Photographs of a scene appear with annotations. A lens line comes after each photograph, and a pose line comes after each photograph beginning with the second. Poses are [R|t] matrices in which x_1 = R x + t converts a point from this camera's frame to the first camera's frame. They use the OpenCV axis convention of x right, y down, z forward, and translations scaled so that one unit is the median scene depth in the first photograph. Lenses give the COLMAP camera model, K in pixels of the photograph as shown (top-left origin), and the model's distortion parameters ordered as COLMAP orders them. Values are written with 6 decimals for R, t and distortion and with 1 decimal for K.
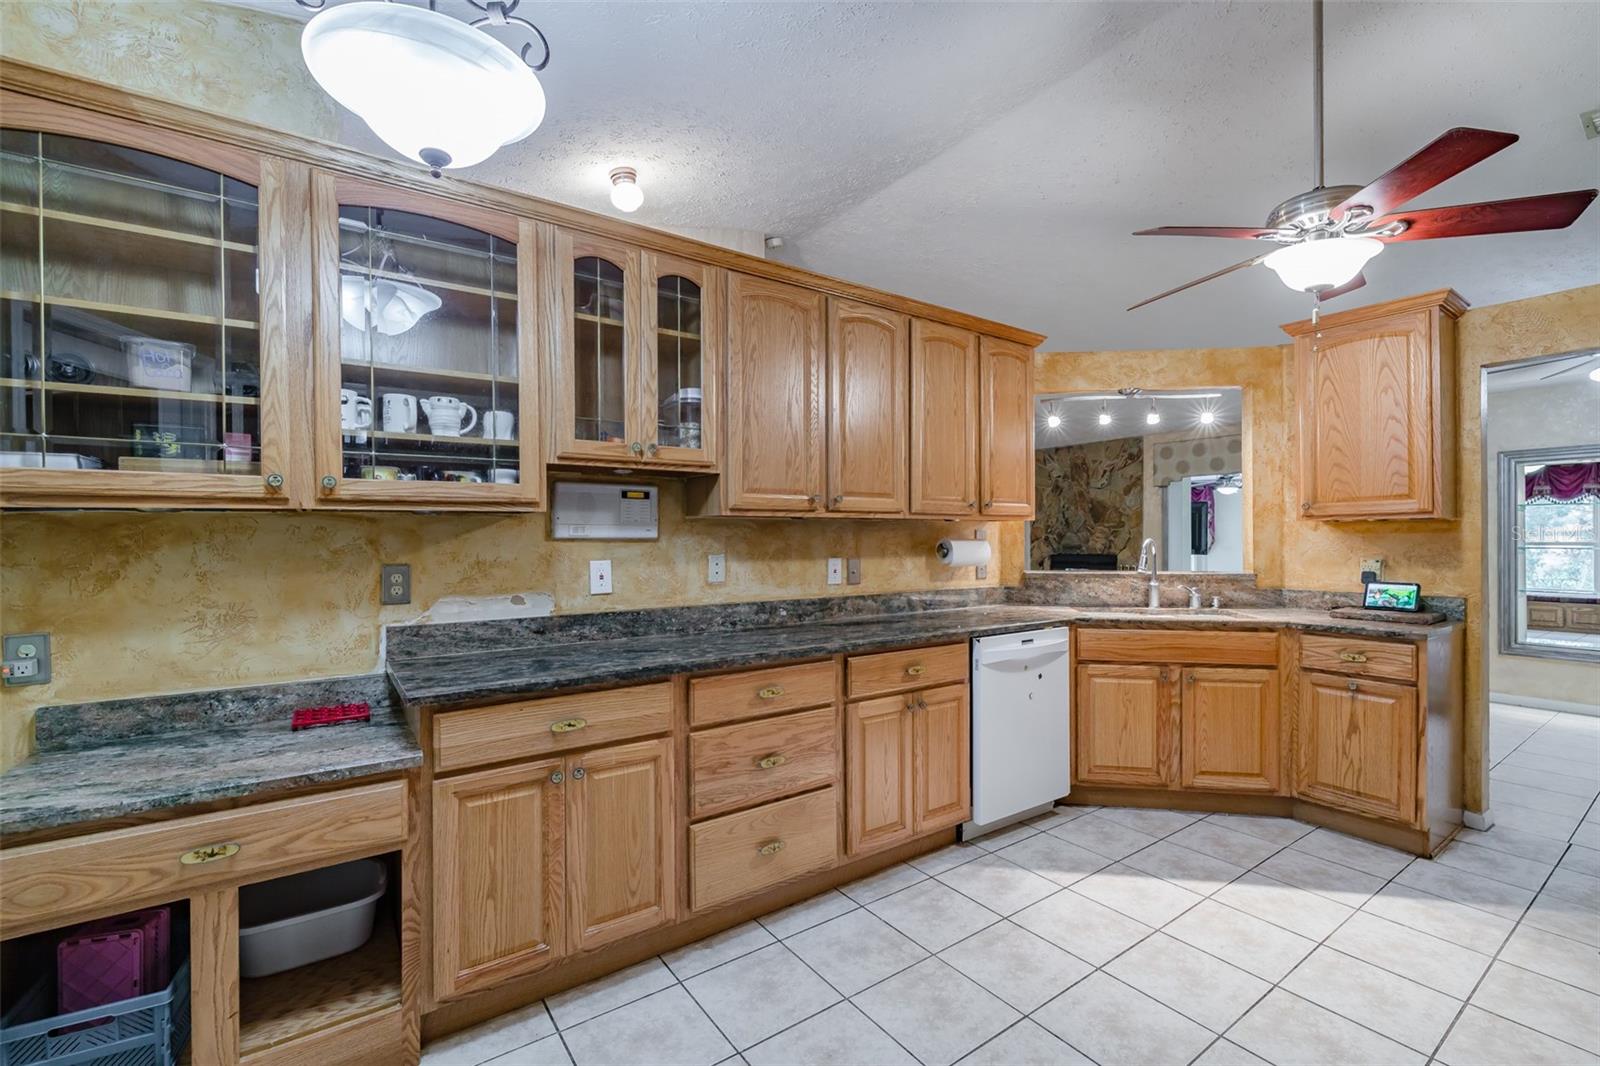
lens RADIAL K [[689.2, 0, 824.6], [0, 689.2, 541.0], [0, 0, 1]] dist [0.003872, -0.000368]
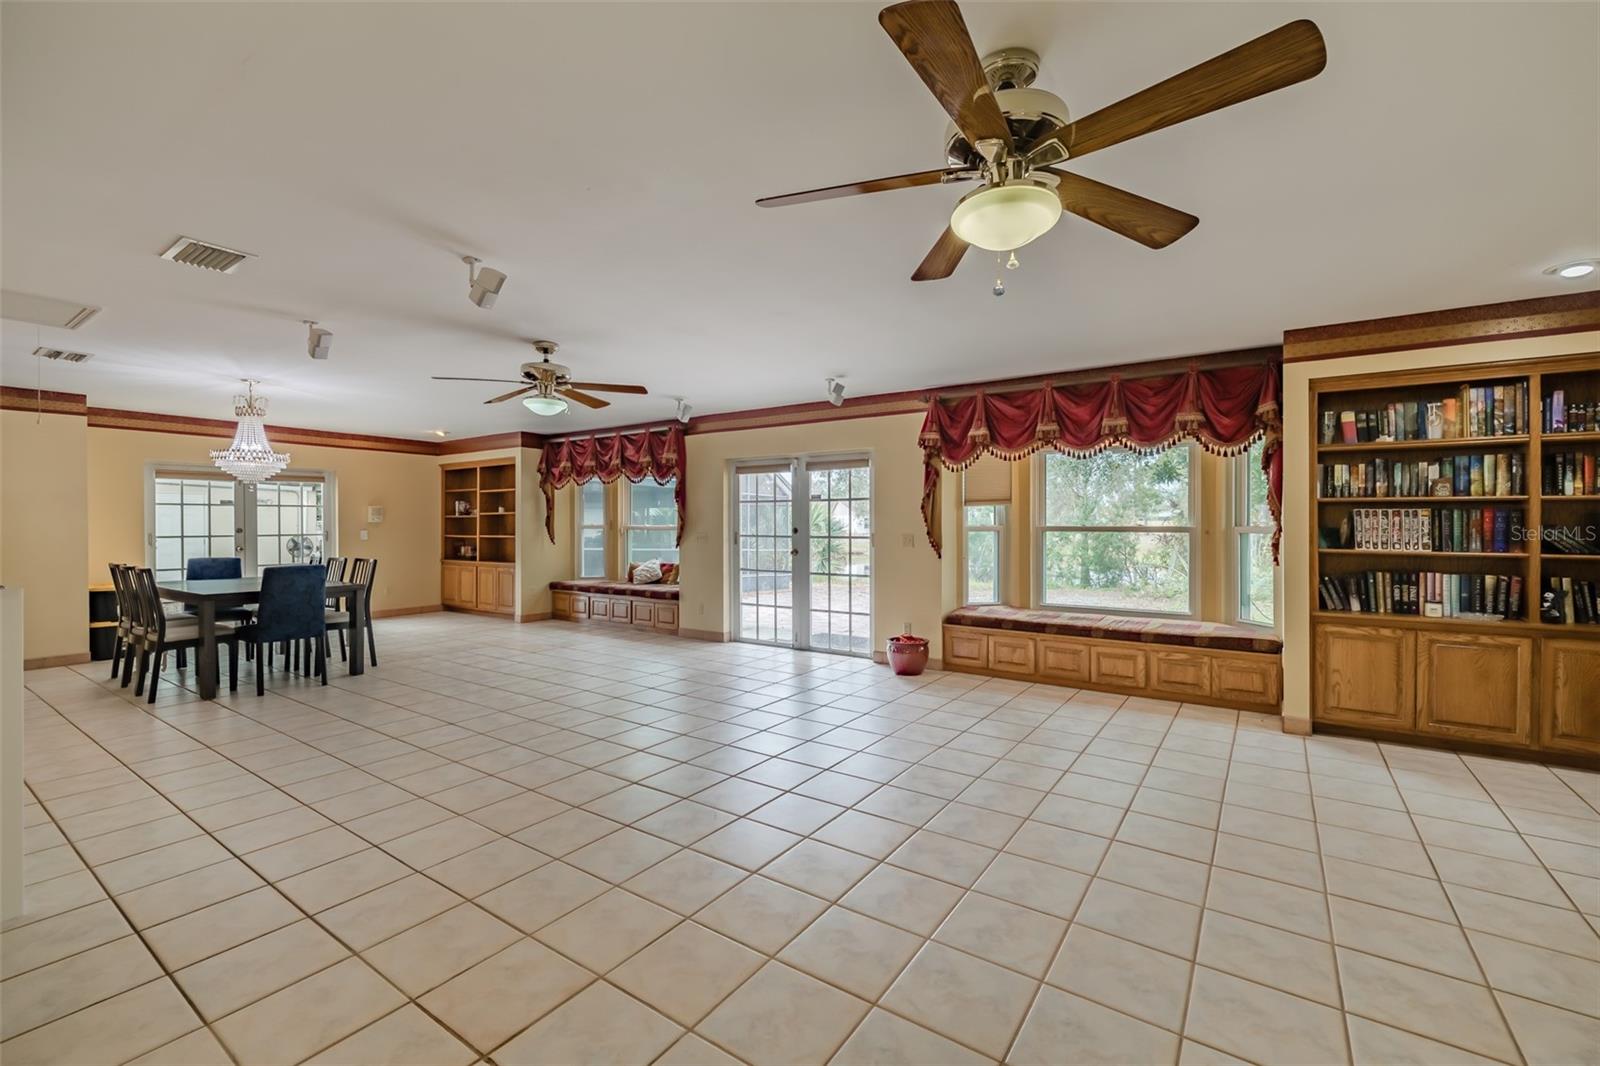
lens RADIAL K [[689.2, 0, 806.3], [0, 689.2, 528.6], [0, 0, 1]] dist [0.003872, -0.000368]
pose [[0.942636, 0.002160, 0.333816, 0.746557], [-0.003093, 0.999993, 0.002264, 0.003003], [-0.333809, -0.003166, 0.942635, 0.681020]]
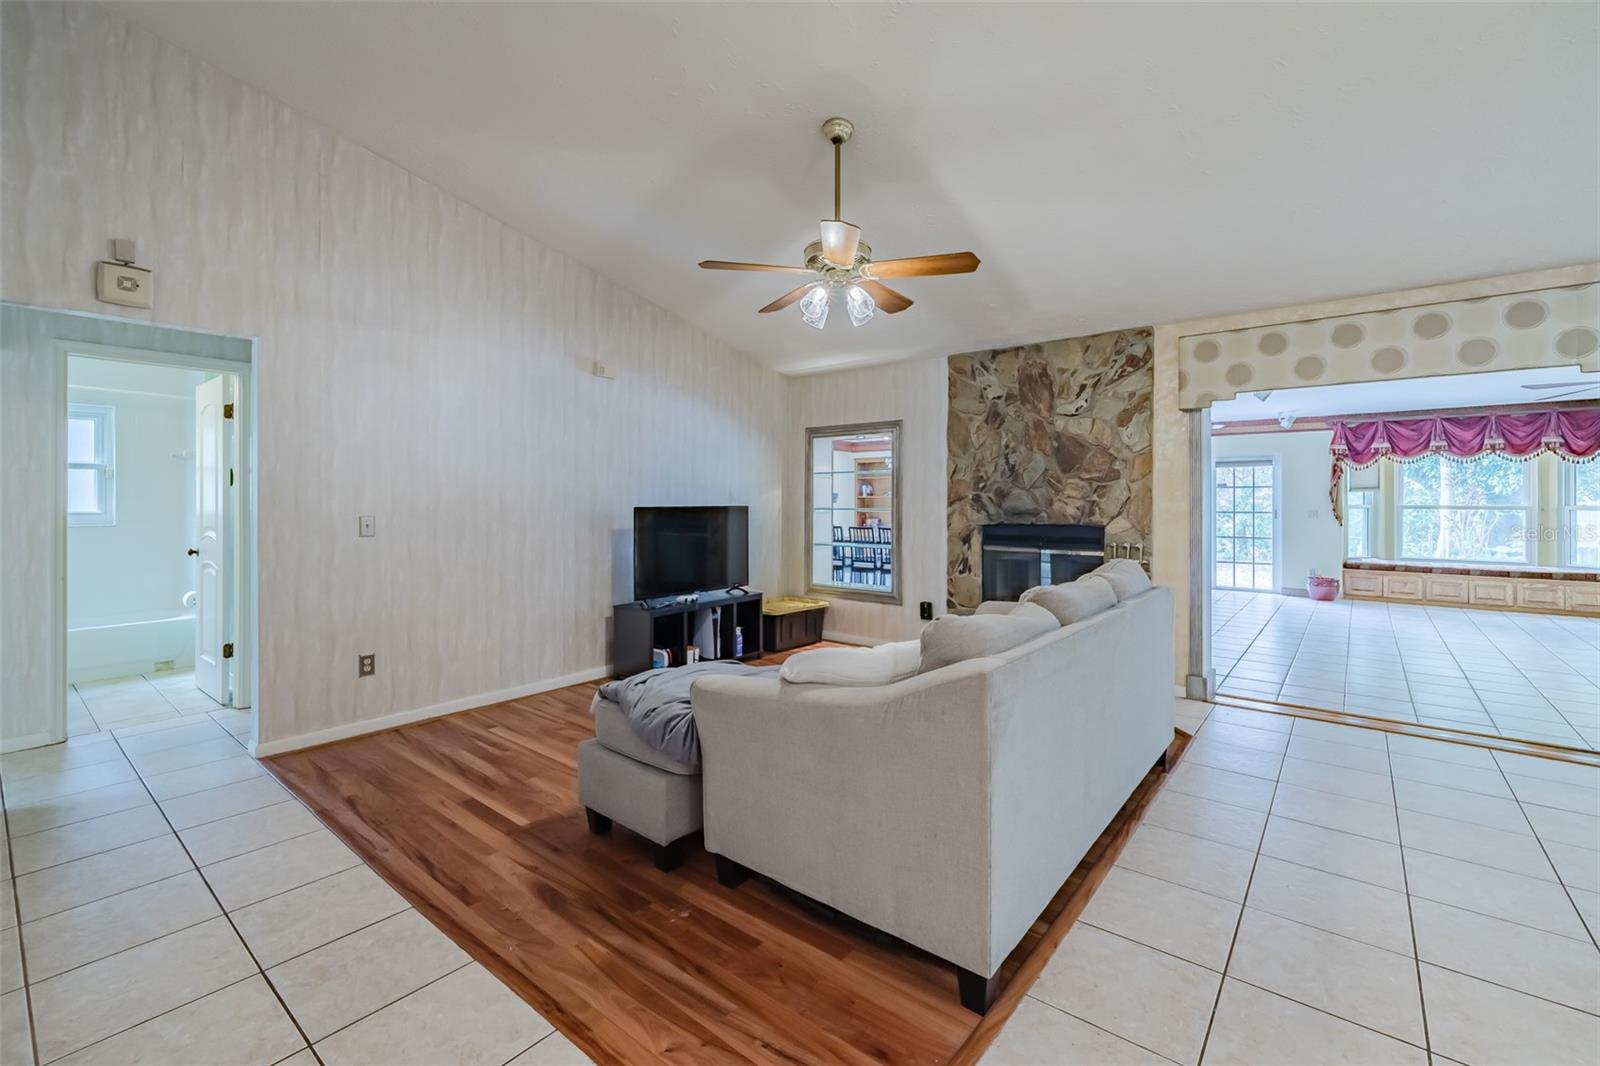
lens RADIAL K [[689.2, 0, 812.4], [0, 689.2, 499.3], [0, 0, 1]] dist [0.003872, -0.000368]
pose [[0.963744, 0.004574, 0.266789, 0.019522], [-0.003532, 0.999984, -0.004385, 0.000390], [-0.266805, 0.003284, 0.963745, 0.475011]]
